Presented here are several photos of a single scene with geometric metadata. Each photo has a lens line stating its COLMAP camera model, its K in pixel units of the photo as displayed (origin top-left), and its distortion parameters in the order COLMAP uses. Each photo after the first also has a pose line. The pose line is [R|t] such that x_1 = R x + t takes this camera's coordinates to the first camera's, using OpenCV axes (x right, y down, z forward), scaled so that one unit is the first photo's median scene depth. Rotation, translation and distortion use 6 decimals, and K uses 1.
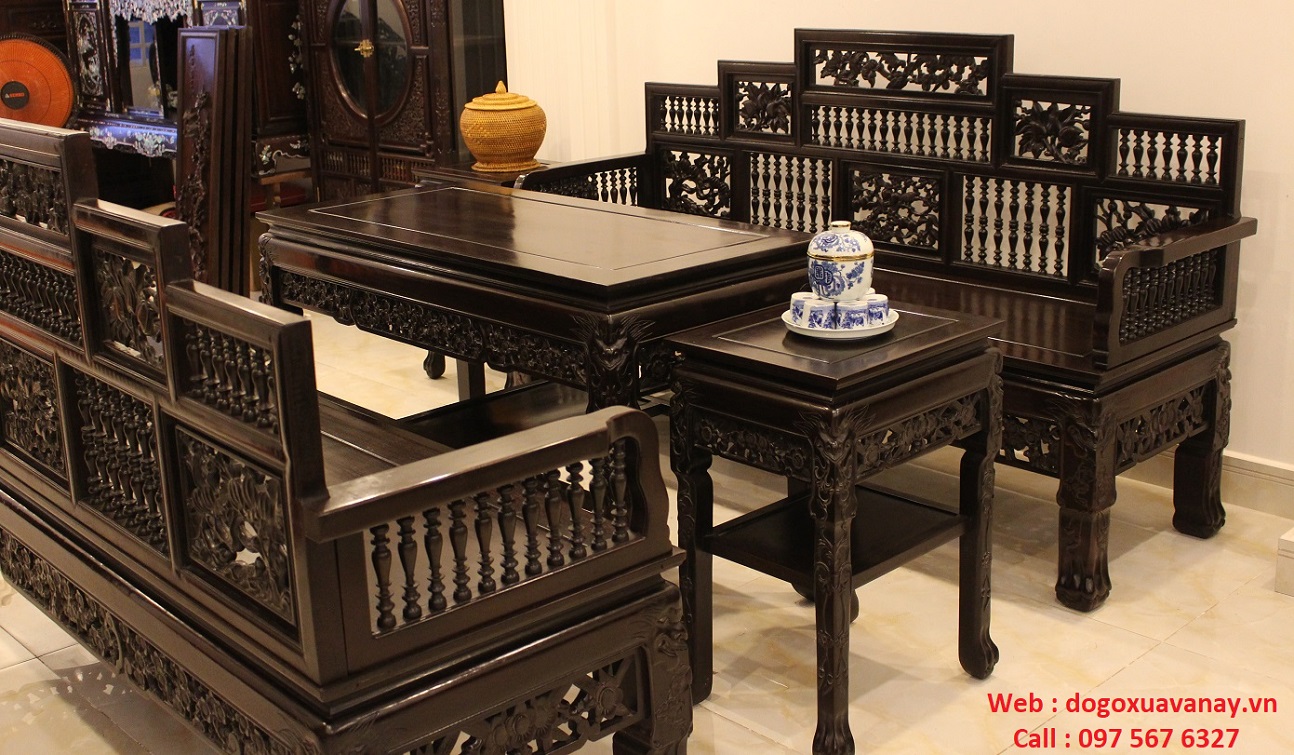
lens RADIAL K [[1454.8, 0, 646.2], [0, 1454.8, 331.8], [0, 0, 1]] dist [-0.106898, 0.000000]
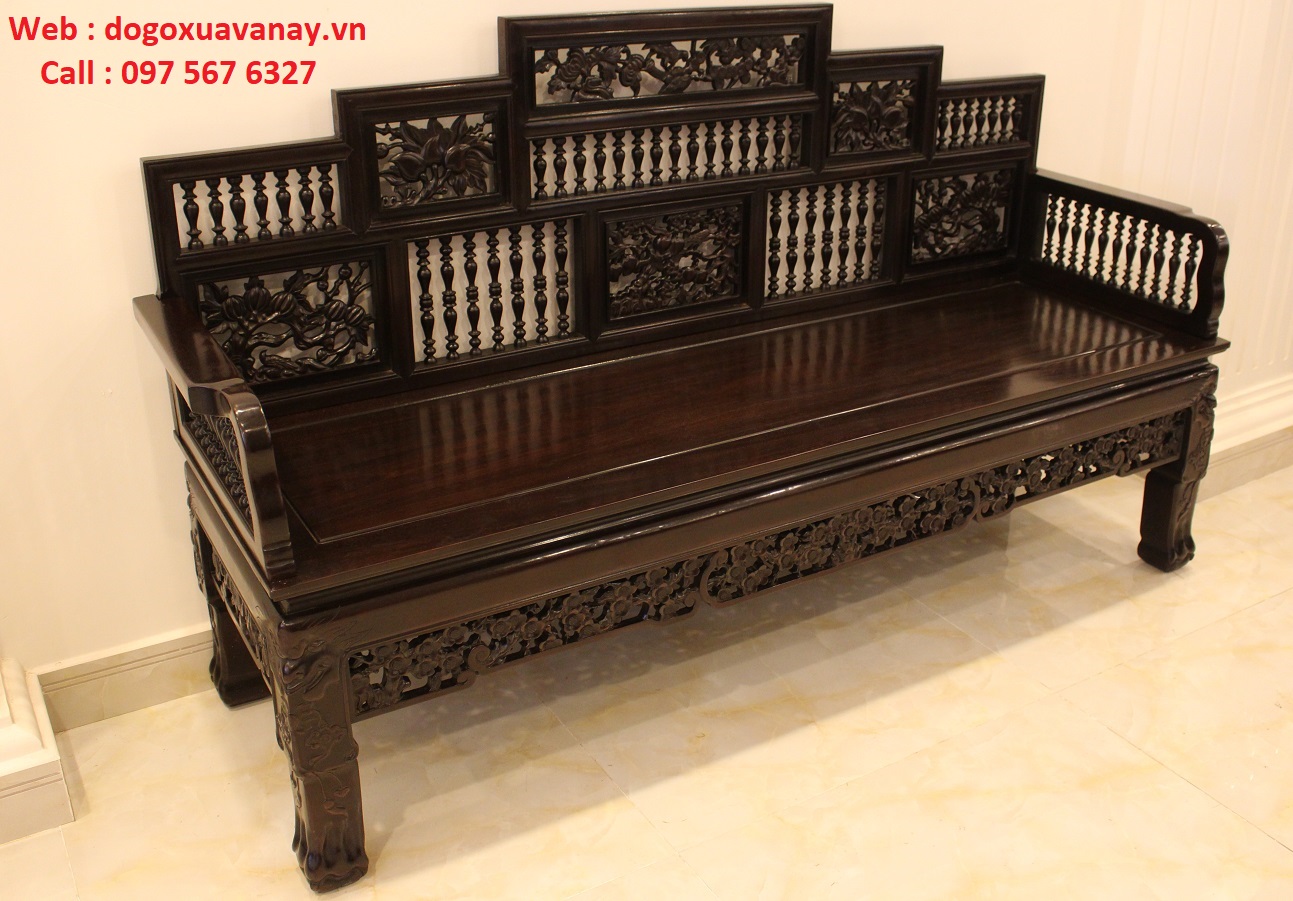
lens RADIAL K [[1299.0, 0, 681.7], [0, 1299.0, 427.8], [0, 0, 1]] dist [-0.116130, 0.000000]
pose [[0.204190, -0.358171, 0.911054, -0.456308], [0.231783, 0.921888, 0.310482, -0.213098], [-0.951096, 0.147770, 0.271258, 0.857683]]
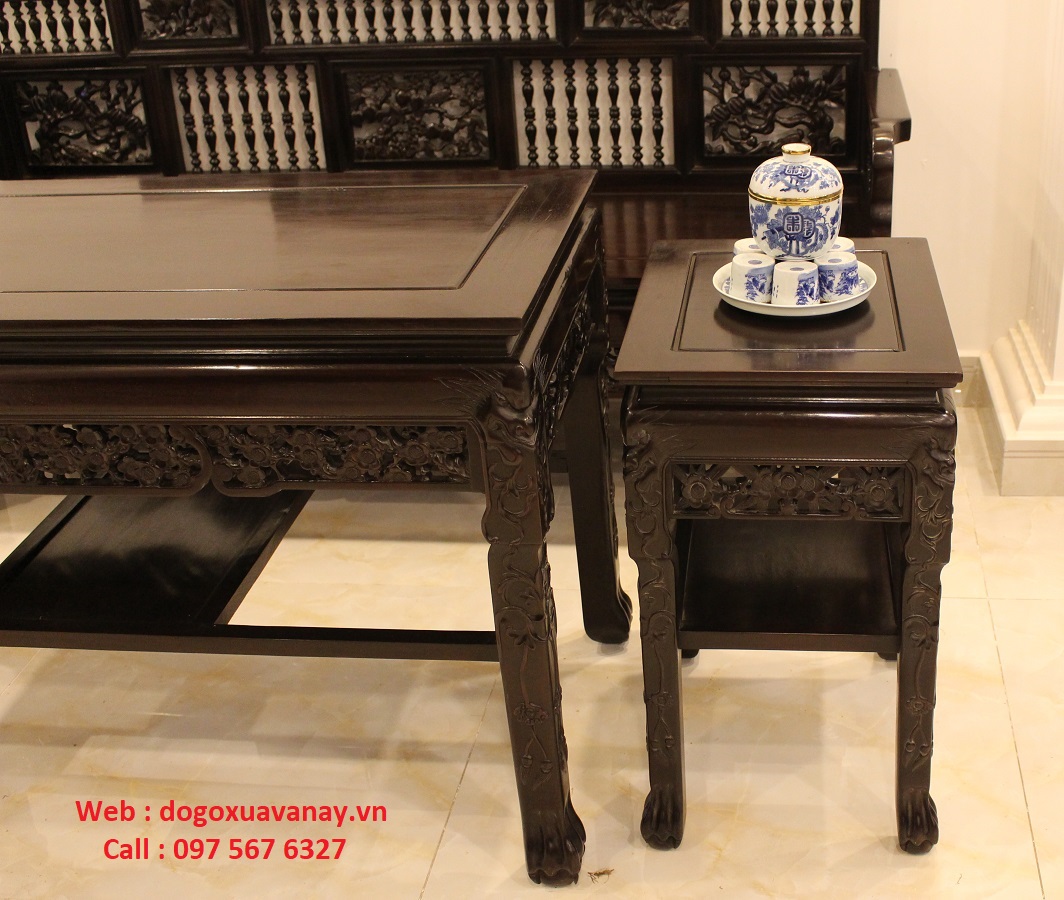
lens RADIAL K [[1374.3, 0, 671.2], [0, 1374.3, 453.3], [0, 0, 1]] dist [-0.069631, 0.000000]
pose [[0.750091, -0.288597, 0.595042, -0.223075], [0.173759, 0.954151, 0.243730, -0.068717], [-0.638099, -0.079426, 0.765846, 0.343470]]
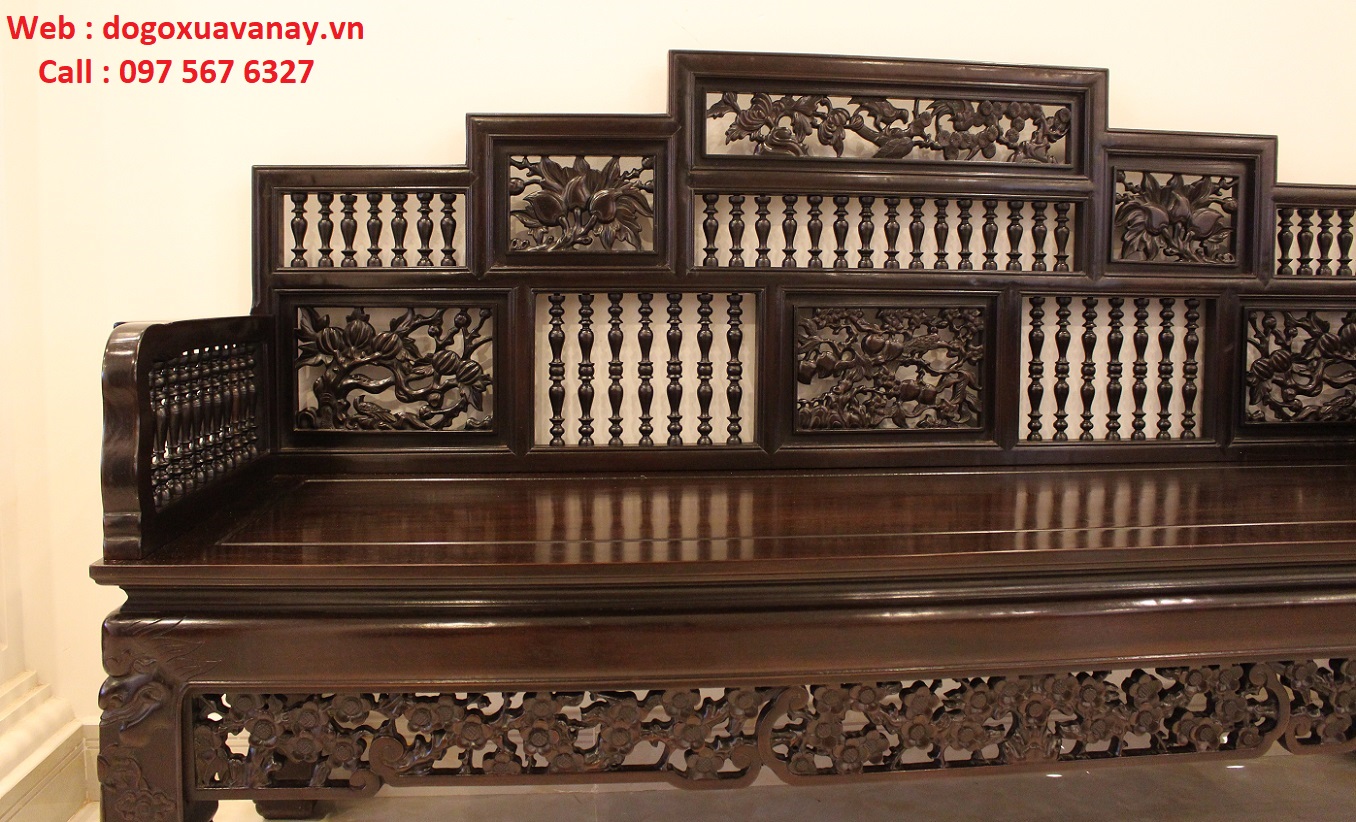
lens RADIAL K [[1115.0, 0, 674.0], [0, 1115.0, 372.2], [0, 0, 1]] dist [-0.146214, 0.097988]
pose [[0.614523, -0.016430, 0.788728, -0.232363], [0.177006, 0.977164, -0.117555, -0.048467], [-0.768785, 0.211850, 0.603398, 0.824344]]
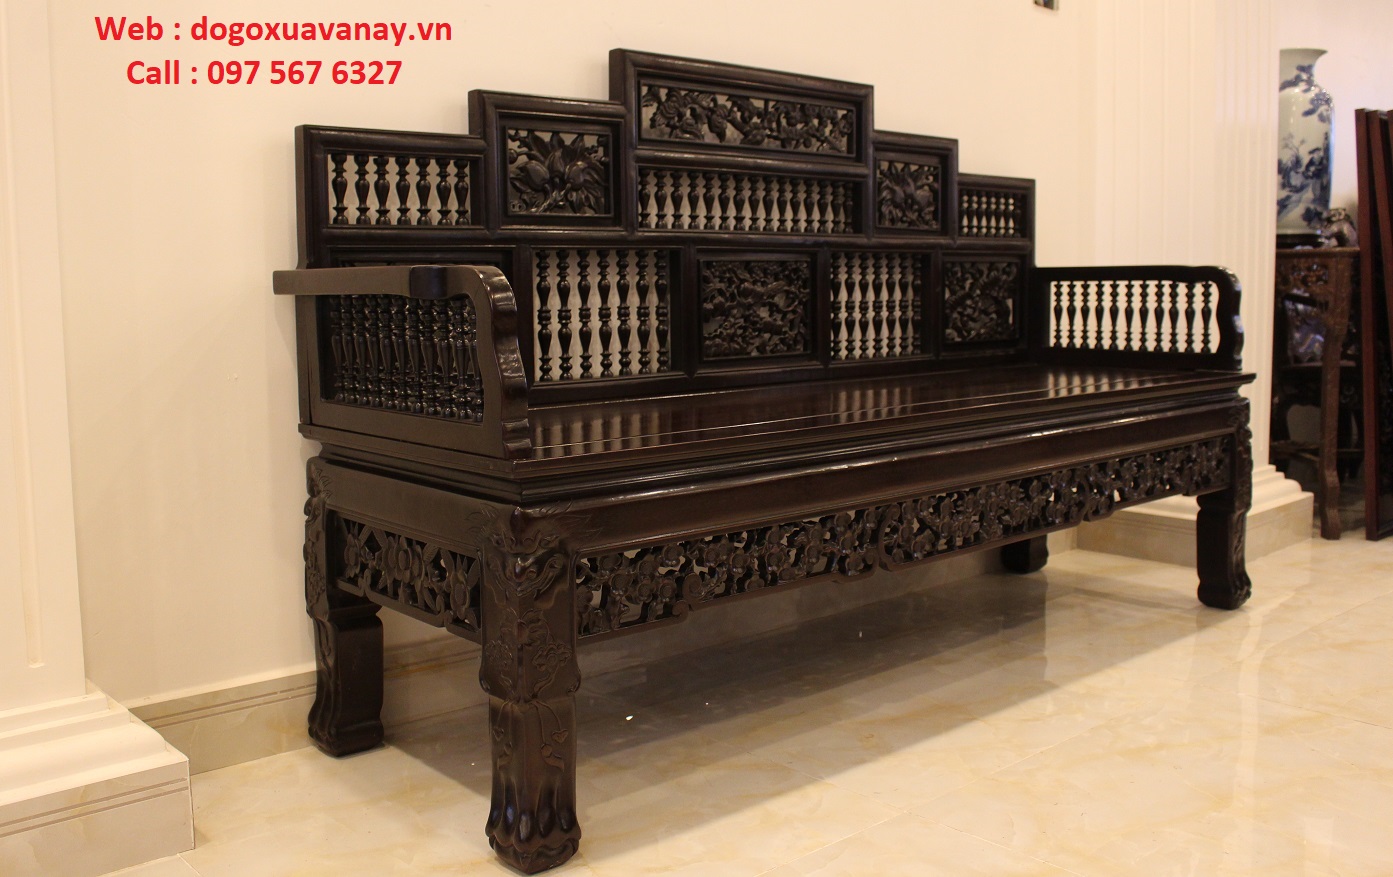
lens RADIAL K [[1287.9, 0, 685.0], [0, 1287.9, 406.3], [0, 0, 1]] dist [-0.109631, 0.000000]
pose [[0.042091, -0.065883, 0.996939, -0.502917], [0.262523, 0.963492, 0.052589, -0.082957], [-0.964007, 0.259506, 0.057850, 1.037887]]
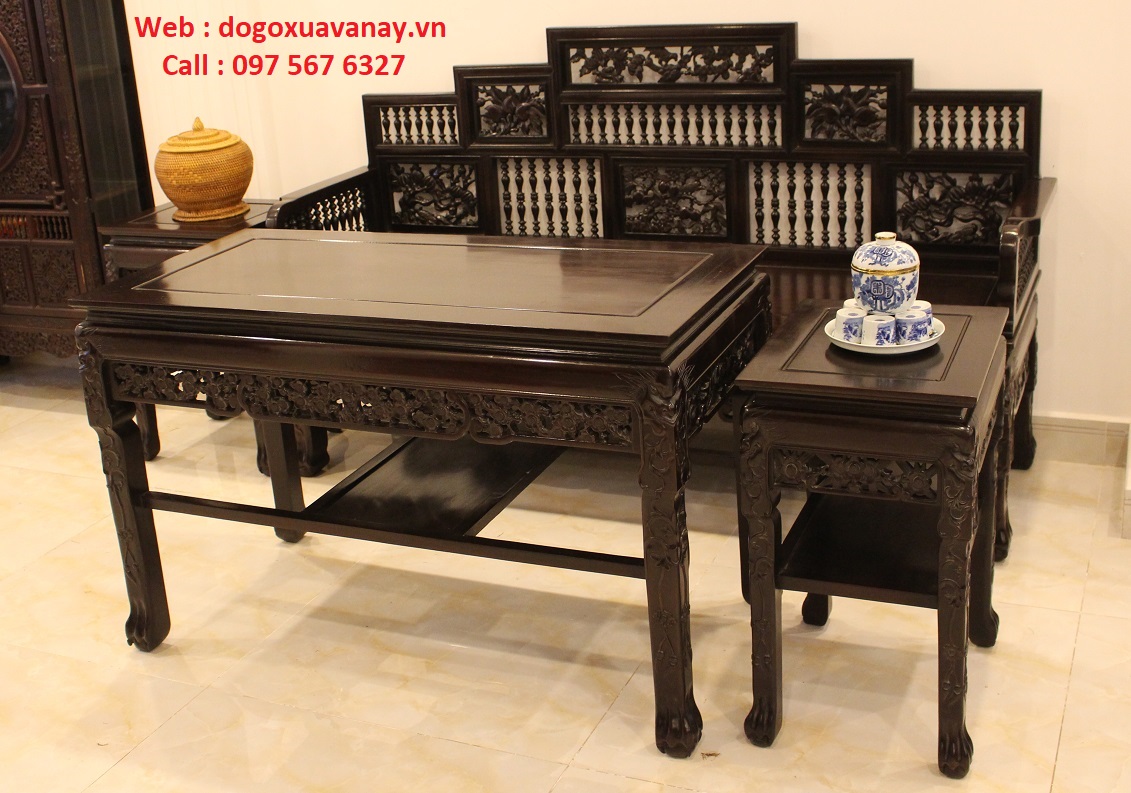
lens RADIAL K [[1355.6, 0, 564.8], [0, 1355.6, 343.7], [0, 0, 1]] dist [-0.103271, 0.000000]
pose [[0.920163, -0.148207, 0.362402, -0.263967], [0.134271, 0.988908, 0.063498, -0.057805], [-0.367793, -0.009769, 0.929856, 0.151071]]
